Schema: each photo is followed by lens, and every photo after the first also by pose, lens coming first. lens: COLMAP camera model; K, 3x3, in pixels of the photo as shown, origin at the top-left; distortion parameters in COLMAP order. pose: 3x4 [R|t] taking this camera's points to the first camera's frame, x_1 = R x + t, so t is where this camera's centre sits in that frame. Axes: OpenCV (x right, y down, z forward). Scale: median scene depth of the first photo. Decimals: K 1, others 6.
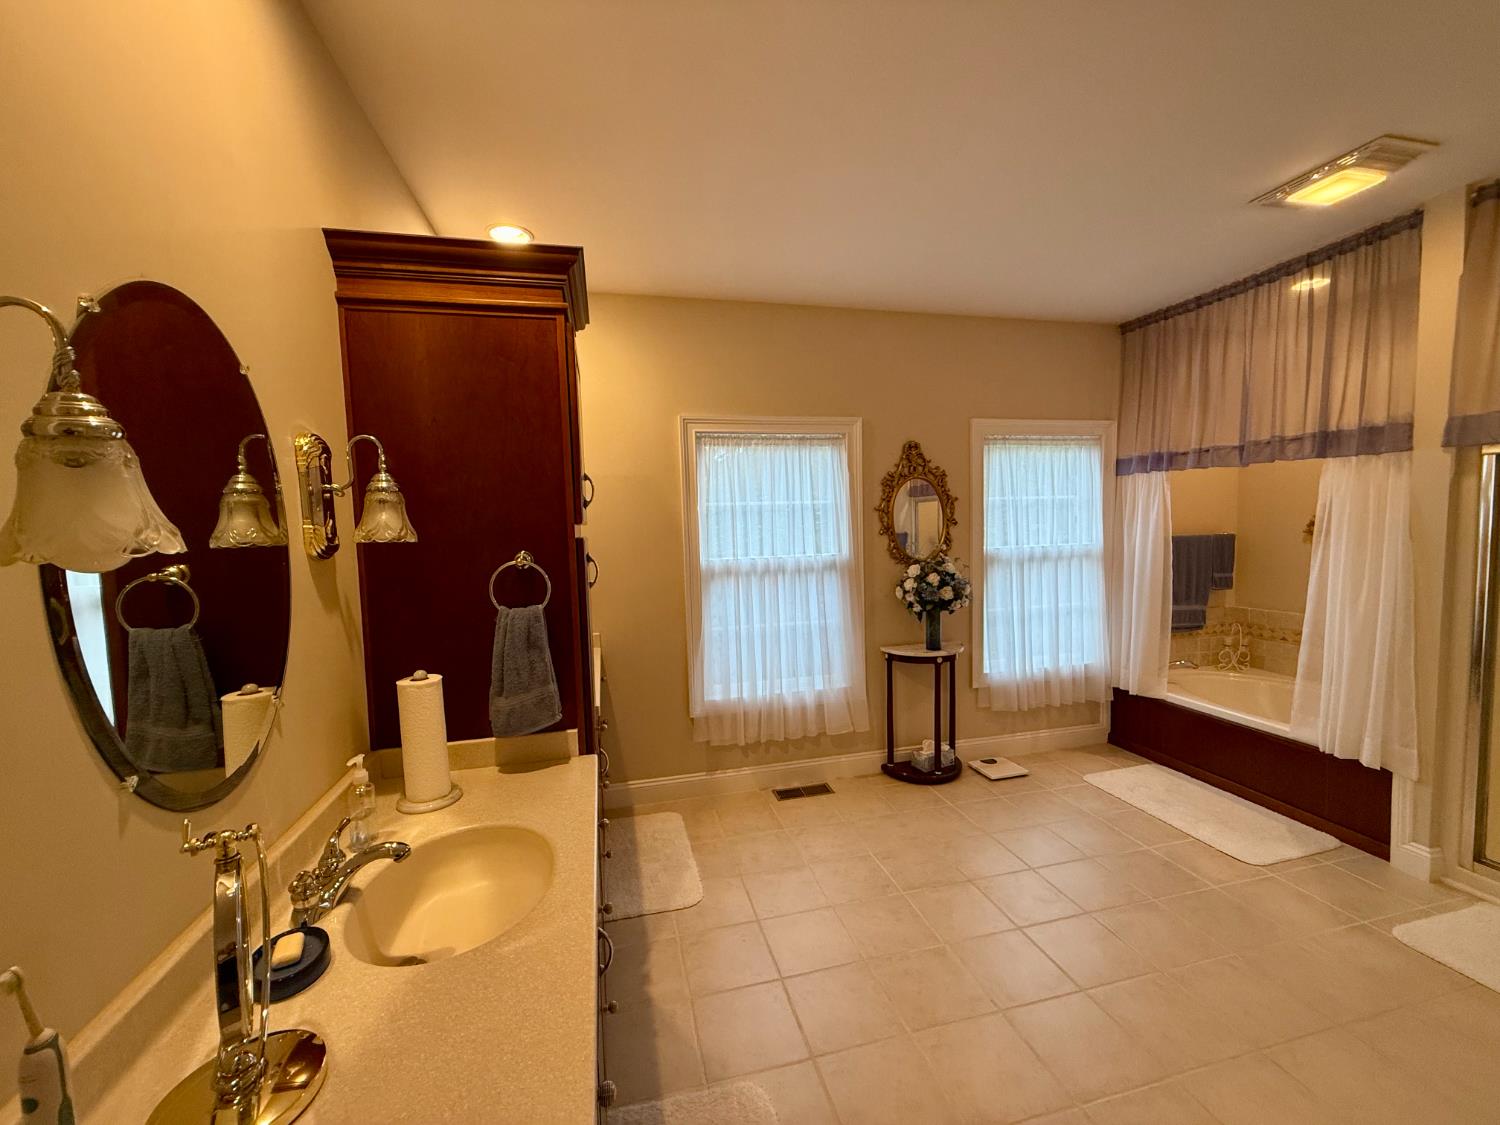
lens RADIAL K [[595.8, 0, 749.8], [0, 595.8, 566.8], [0, 0, 1]] dist [0.000121, -0.000420]
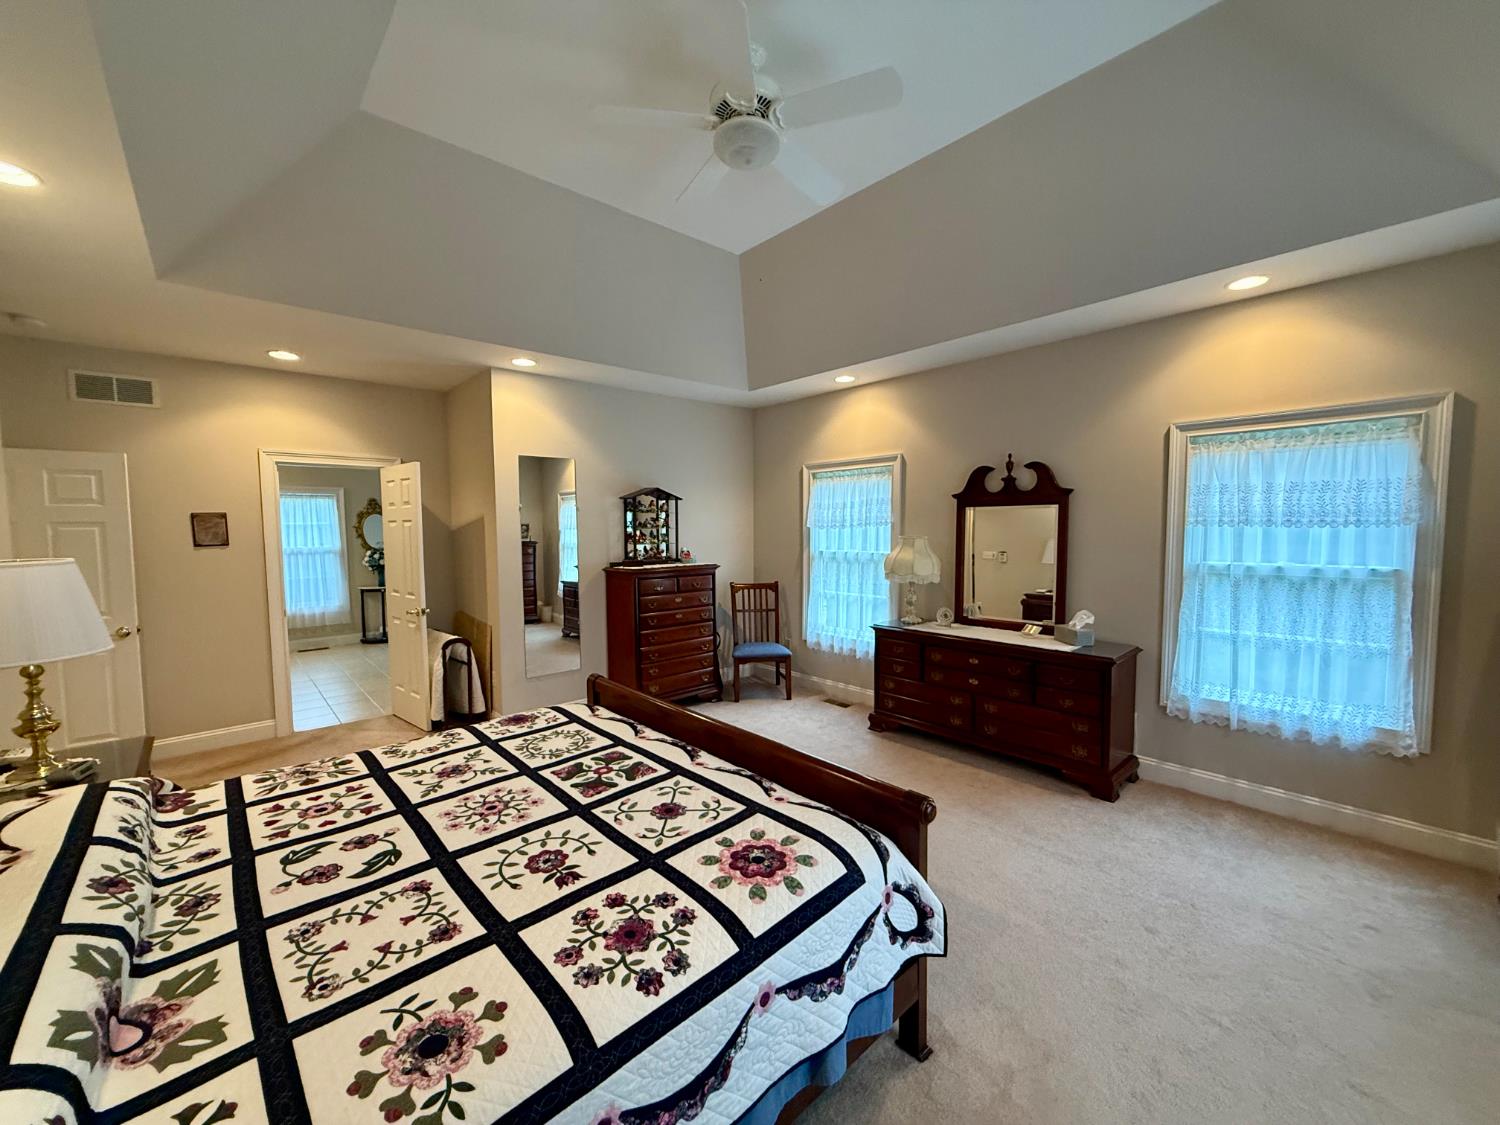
lens RADIAL K [[595.8, 0, 746.9], [0, 595.8, 567.1], [0, 0, 1]] dist [0.000121, -0.000420]
pose [[0.874567, -0.014285, 0.484694, 0.431183], [0.027699, 0.999406, -0.020525, 0.149404], [-0.484112, 0.031376, 0.874443, -1.765835]]
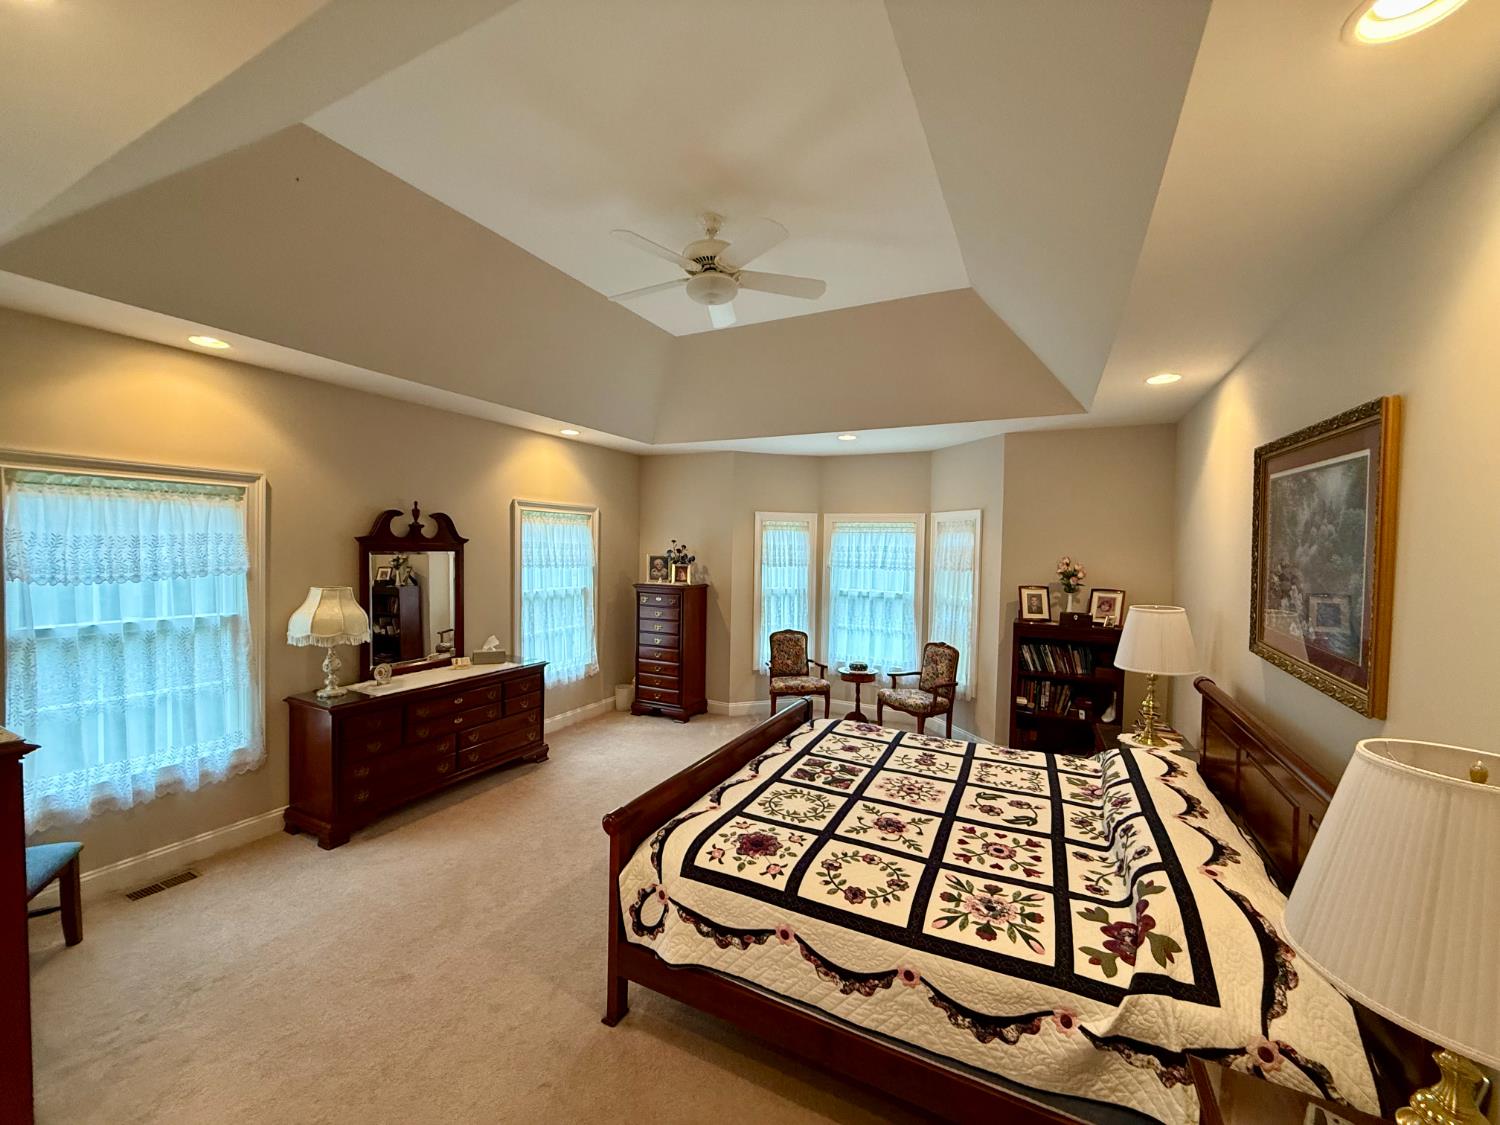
lens RADIAL K [[595.8, 0, 745.3], [0, 595.8, 560.6], [0, 0, 1]] dist [0.000121, -0.000420]
pose [[-0.767161, -0.004542, 0.641438, -0.624347], [0.056693, 0.995582, 0.074854, -0.490702], [-0.638944, 0.093790, -0.763514, 3.174739]]
